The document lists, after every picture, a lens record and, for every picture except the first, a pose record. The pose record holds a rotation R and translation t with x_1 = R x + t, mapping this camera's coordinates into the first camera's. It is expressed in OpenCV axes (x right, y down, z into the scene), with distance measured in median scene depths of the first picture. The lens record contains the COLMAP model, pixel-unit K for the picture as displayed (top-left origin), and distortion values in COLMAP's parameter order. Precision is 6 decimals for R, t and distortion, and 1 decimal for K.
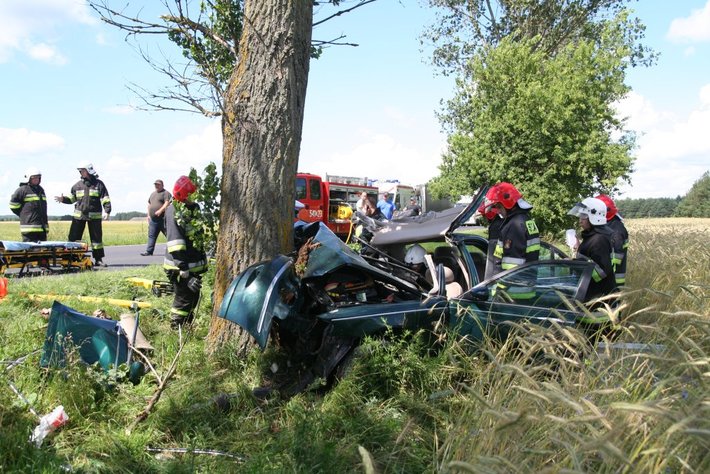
lens RADIAL K [[710.1, 0, 352.8], [0, 710.1, 240.1], [0, 0, 1]] dist [-0.081662, 0.000000]
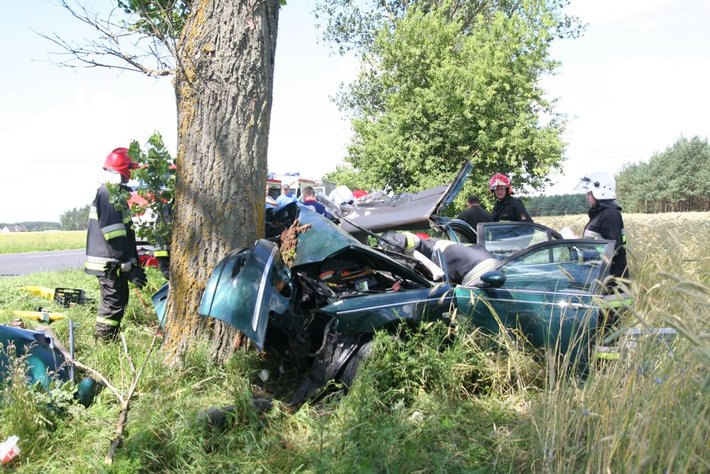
lens RADIAL K [[848.3, 0, 356.9], [0, 848.3, 238.1], [0, 0, 1]] dist [-0.032424, 0.000000]
pose [[0.984026, -0.024843, 0.176283, -0.161357], [0.028058, 0.999482, -0.015770, 0.035976], [-0.175800, 0.020464, 0.984213, 0.003431]]
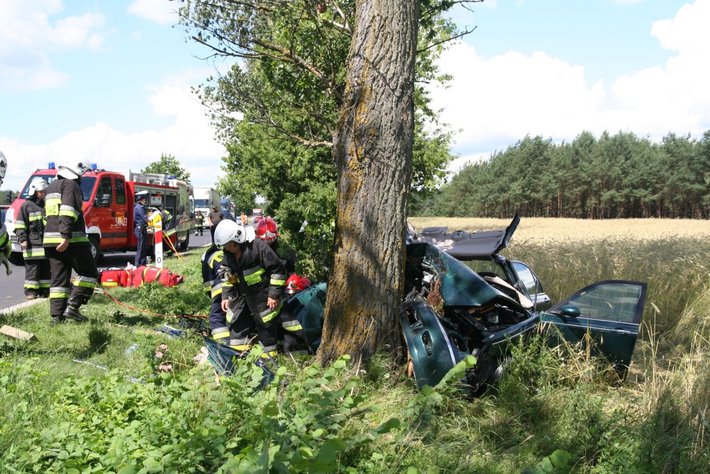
lens RADIAL K [[1016.6, 0, 354.8], [0, 1016.6, 236.3], [0, 0, 1]] dist [0.028298, 0.000000]
pose [[0.909663, -0.011825, 0.415178, -0.828990], [0.013816, 0.999903, -0.001794, -0.044813], [-0.415117, 0.007369, 0.909738, -0.407640]]
